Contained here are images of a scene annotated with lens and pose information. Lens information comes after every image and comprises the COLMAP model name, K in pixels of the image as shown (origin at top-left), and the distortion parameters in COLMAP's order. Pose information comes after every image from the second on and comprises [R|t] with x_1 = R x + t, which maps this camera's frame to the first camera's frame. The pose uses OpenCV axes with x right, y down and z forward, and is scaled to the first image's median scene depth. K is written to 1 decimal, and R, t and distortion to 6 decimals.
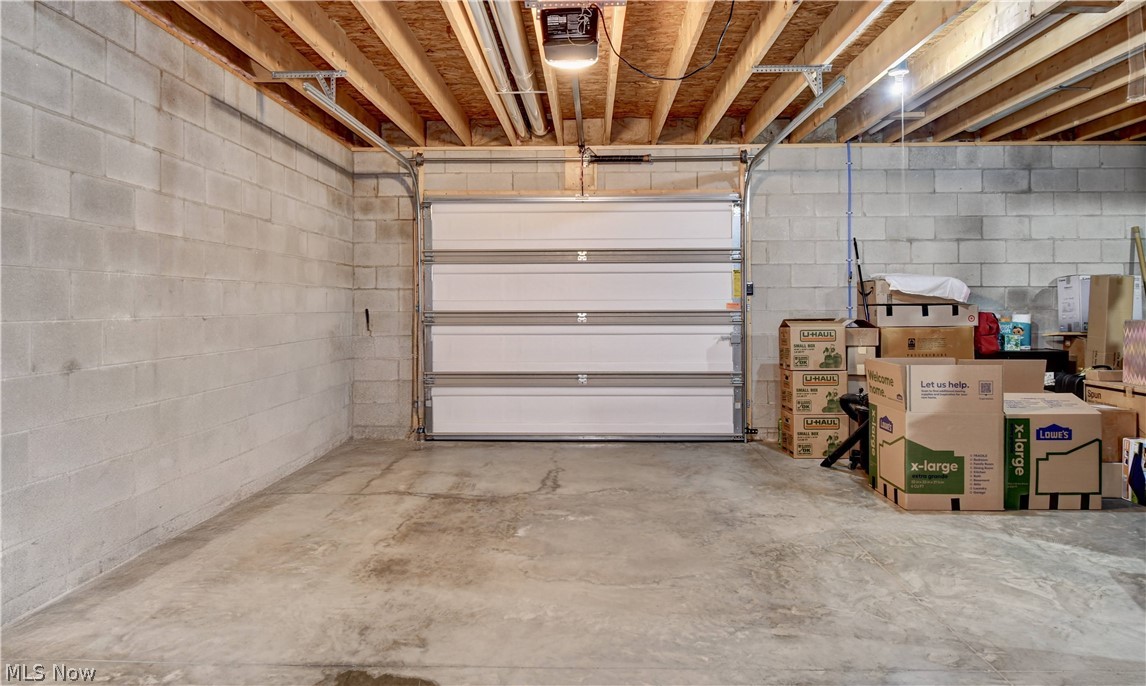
lens RADIAL K [[719.1, 0, 589.7], [0, 719.1, 306.3], [0, 0, 1]] dist [-0.000272, -0.016766]
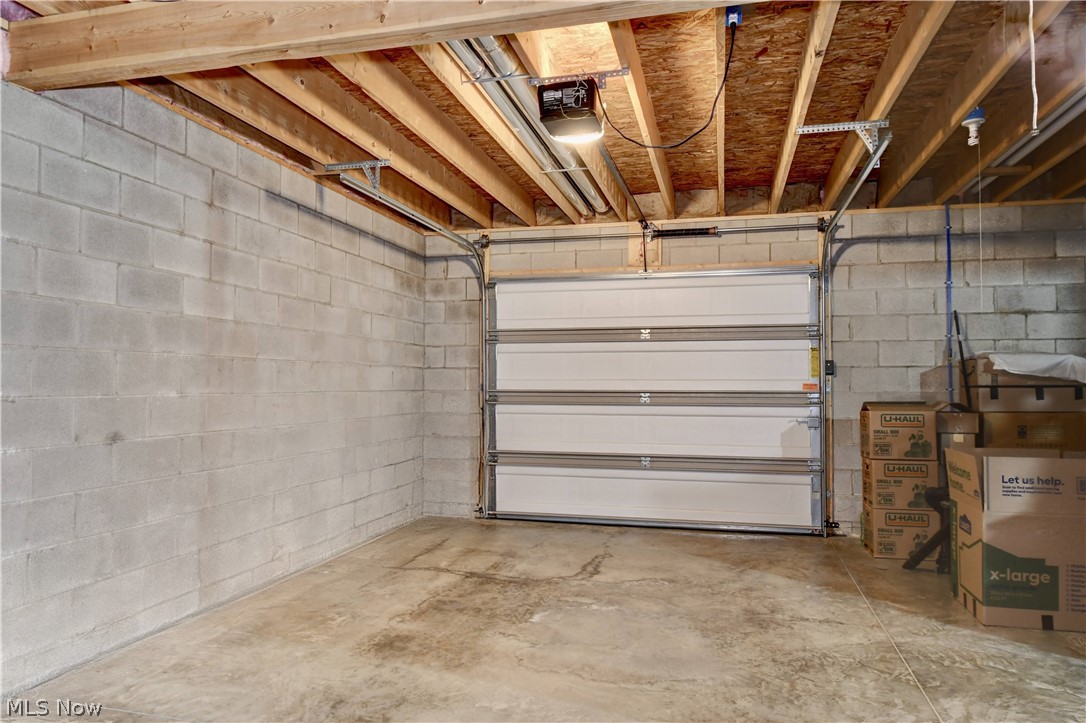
lens RADIAL K [[728.1, 0, 539.2], [0, 728.1, 362.4], [0, 0, 1]] dist [0.000113, -0.018564]
pose [[0.975319, -0.000984, -0.220799, 0.112981], [-0.005997, 0.999503, -0.030944, -0.000990], [0.220719, 0.031504, 0.974828, 0.025668]]
